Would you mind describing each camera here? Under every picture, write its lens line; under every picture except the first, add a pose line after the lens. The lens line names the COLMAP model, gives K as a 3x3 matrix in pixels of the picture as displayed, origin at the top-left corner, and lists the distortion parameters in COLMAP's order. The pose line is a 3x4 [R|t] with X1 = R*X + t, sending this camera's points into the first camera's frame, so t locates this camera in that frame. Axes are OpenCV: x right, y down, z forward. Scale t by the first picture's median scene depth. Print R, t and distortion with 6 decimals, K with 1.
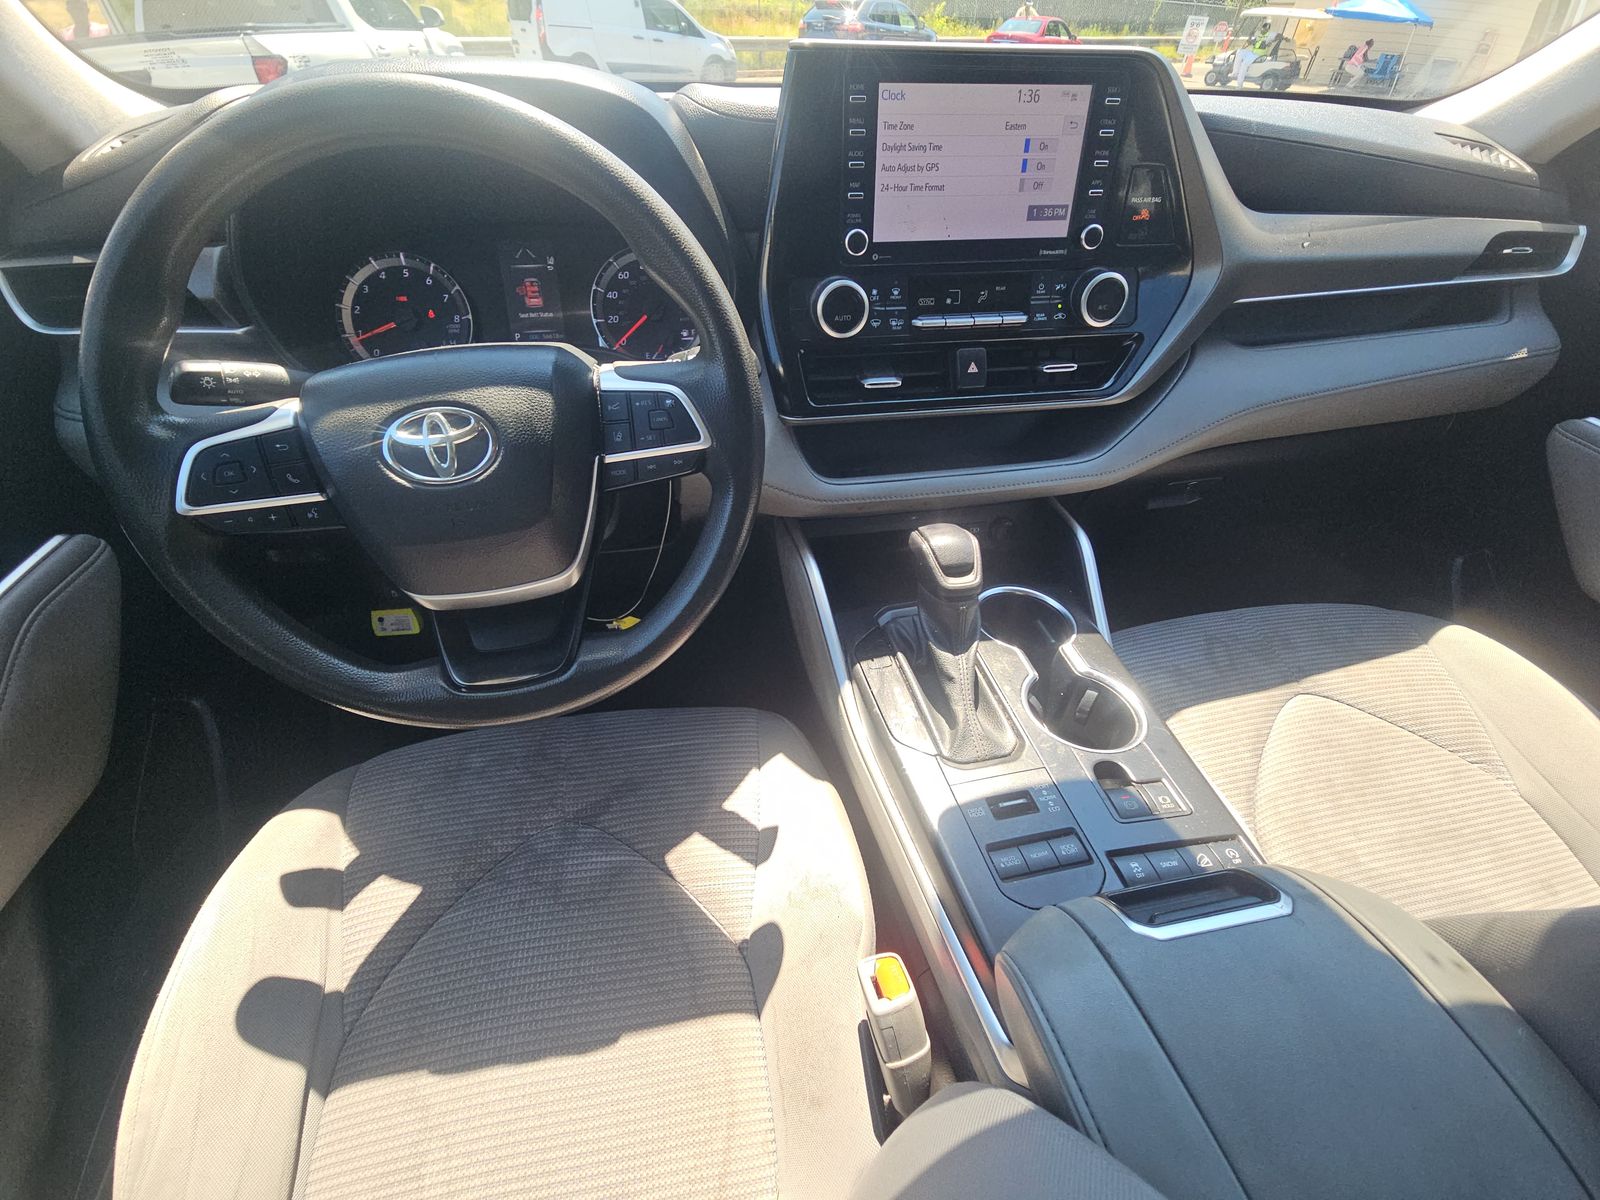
lens RADIAL K [[624.0, 0, 800.0], [0, 624.0, 600.0], [0, 0, 1]] dist [-0.001849, -0.000190]
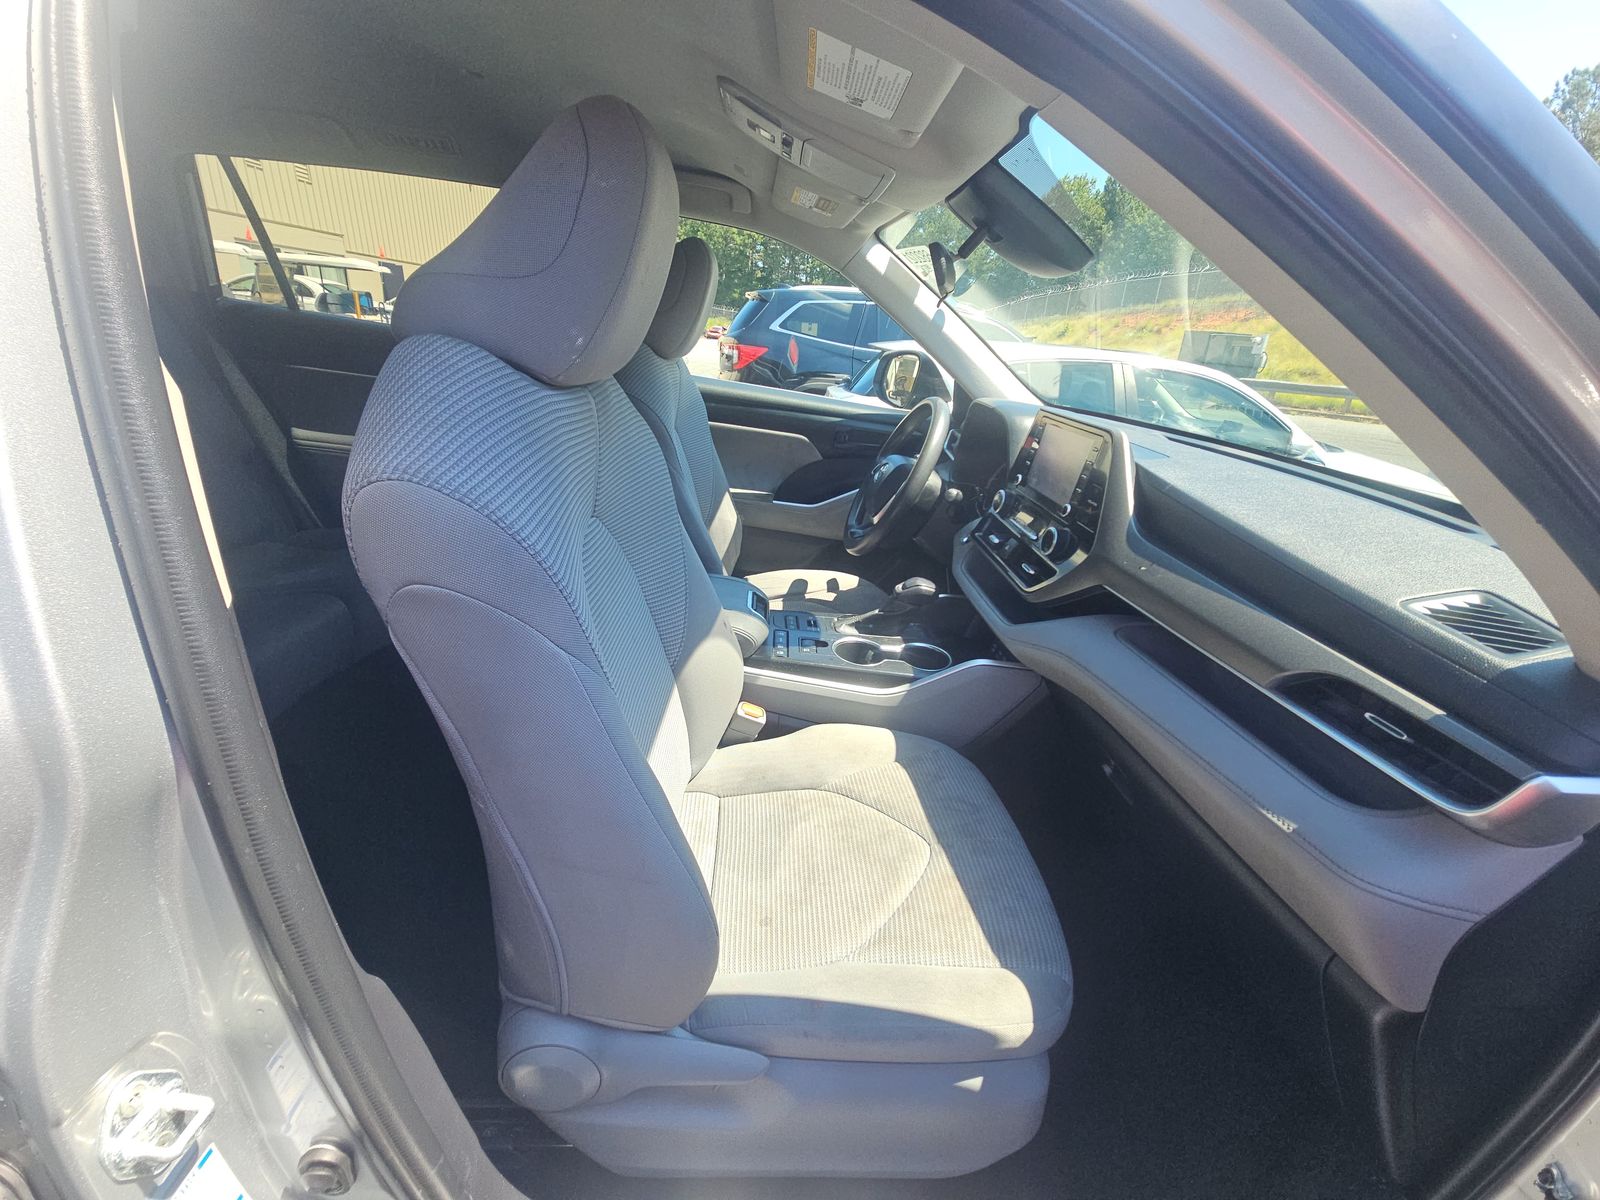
lens RADIAL K [[624.0, 0, 800.0], [0, 624.0, 600.0], [0, 0, 1]] dist [-0.001849, -0.000190]
pose [[-0.126617, 0.383590, -0.914782, 2.735792], [-0.678865, 0.638900, 0.361869, -0.669385], [0.723264, 0.666832, 0.179510, 0.405737]]
